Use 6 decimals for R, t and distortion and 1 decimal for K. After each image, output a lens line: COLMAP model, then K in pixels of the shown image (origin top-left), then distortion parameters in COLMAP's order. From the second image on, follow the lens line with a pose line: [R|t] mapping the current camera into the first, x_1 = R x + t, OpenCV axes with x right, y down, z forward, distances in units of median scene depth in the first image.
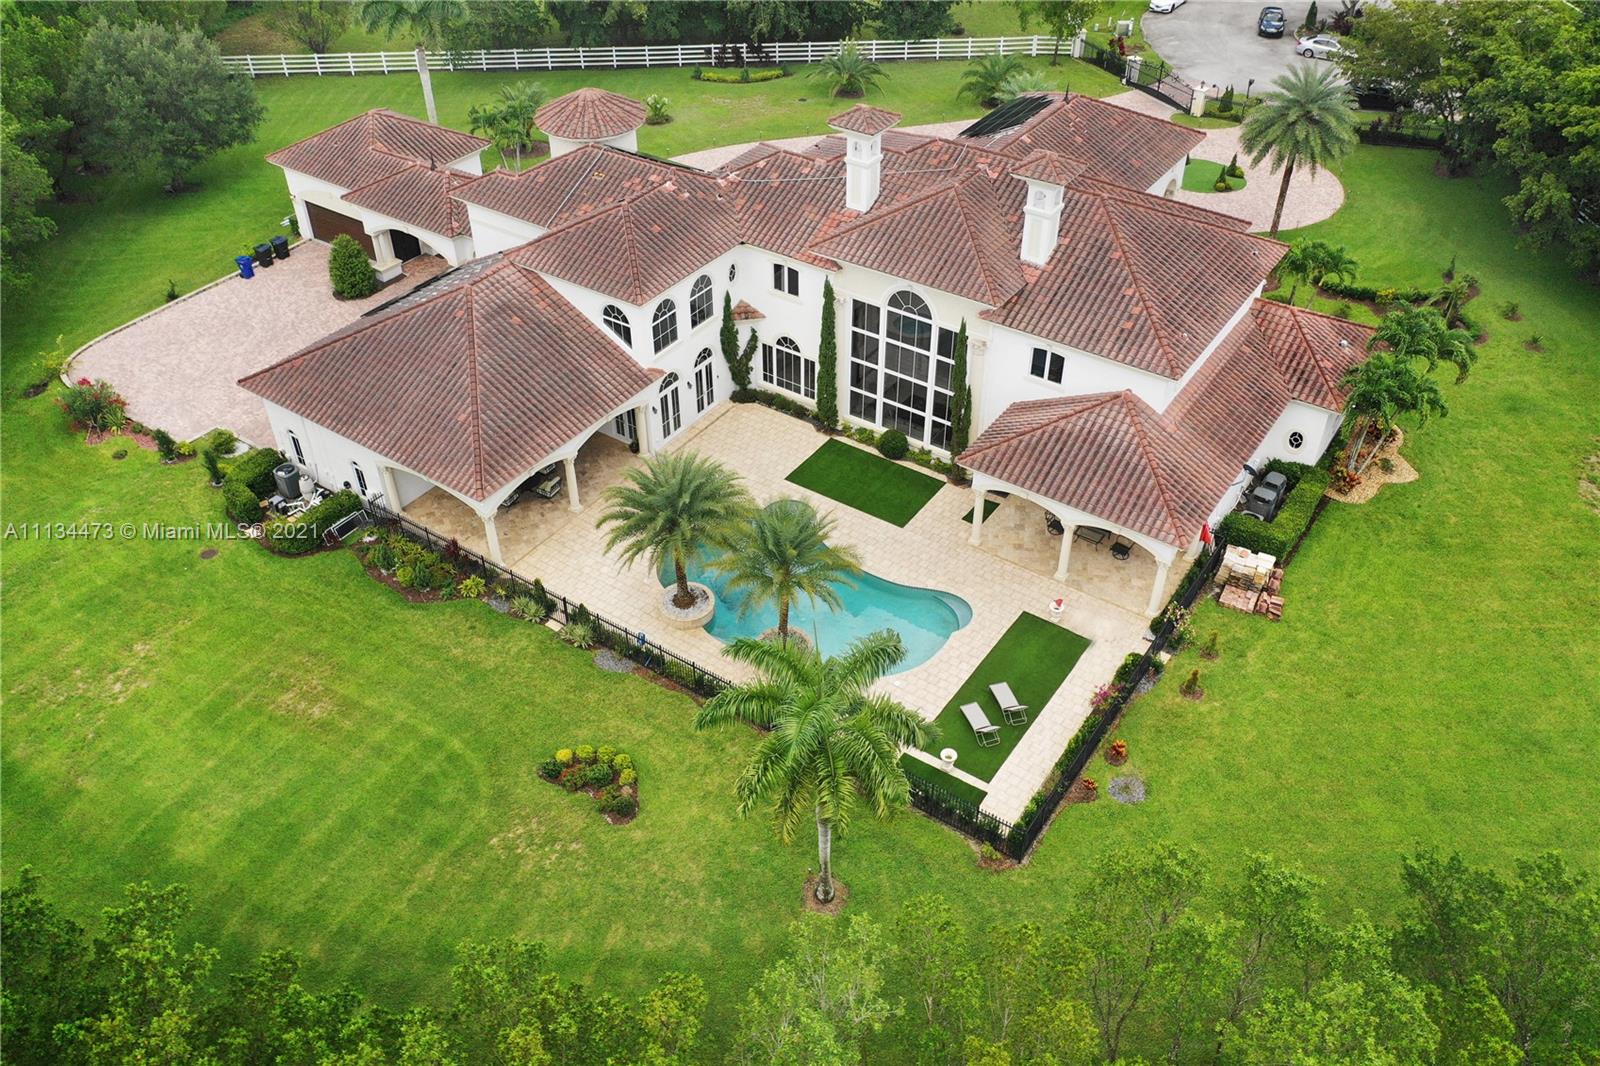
lens RADIAL K [[1264.4, 0, 800.0], [0, 1264.4, 533.0], [0, 0, 1]] dist [0.011899, 0.003876]
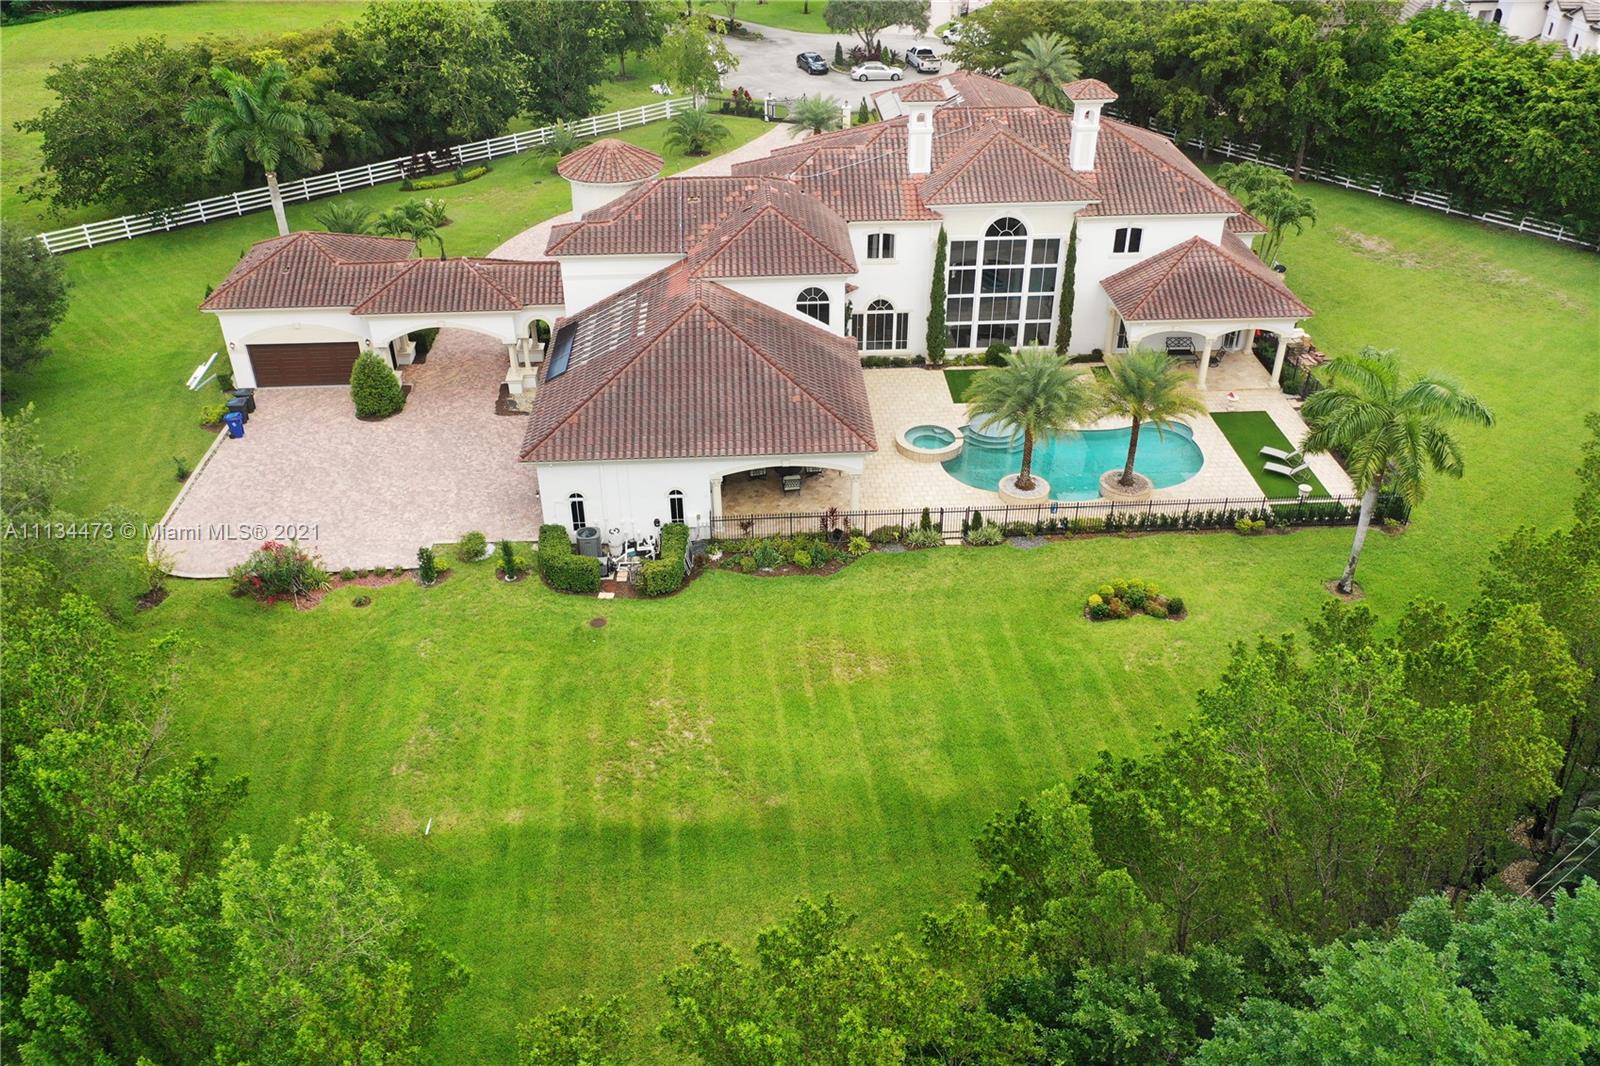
lens RADIAL K [[1264.4, 0, 800.0], [0, 1264.4, 533.0], [0, 0, 1]] dist [0.011899, 0.003876]
pose [[0.793700, -0.332978, 0.509083, -0.786722], [0.386848, 0.922144, 0.000023, 0.012604], [-0.469456, 0.196919, 0.860717, 0.101785]]
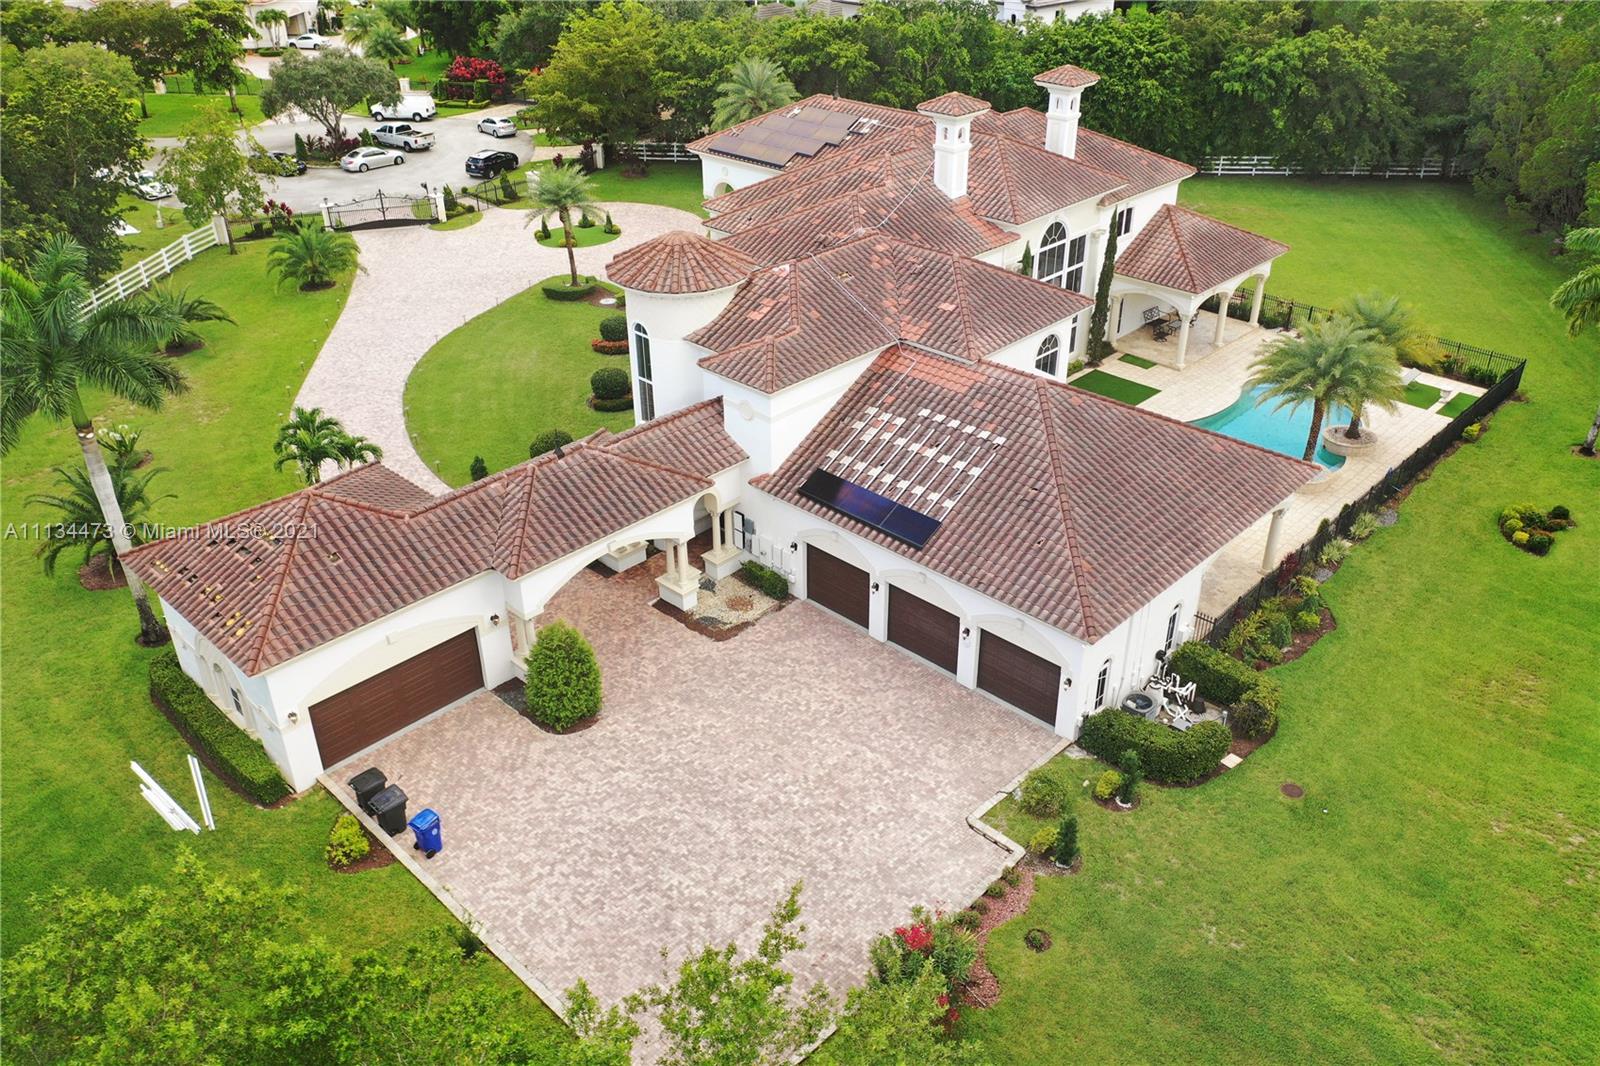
lens RADIAL K [[1264.4, 0, 800.0], [0, 1264.4, 533.0], [0, 0, 1]] dist [0.011899, 0.003876]
pose [[0.169190, -0.496870, 0.851173, -1.019601], [0.629925, 0.718720, 0.294339, -0.457714], [-0.758003, 0.486376, 0.434591, 0.811129]]
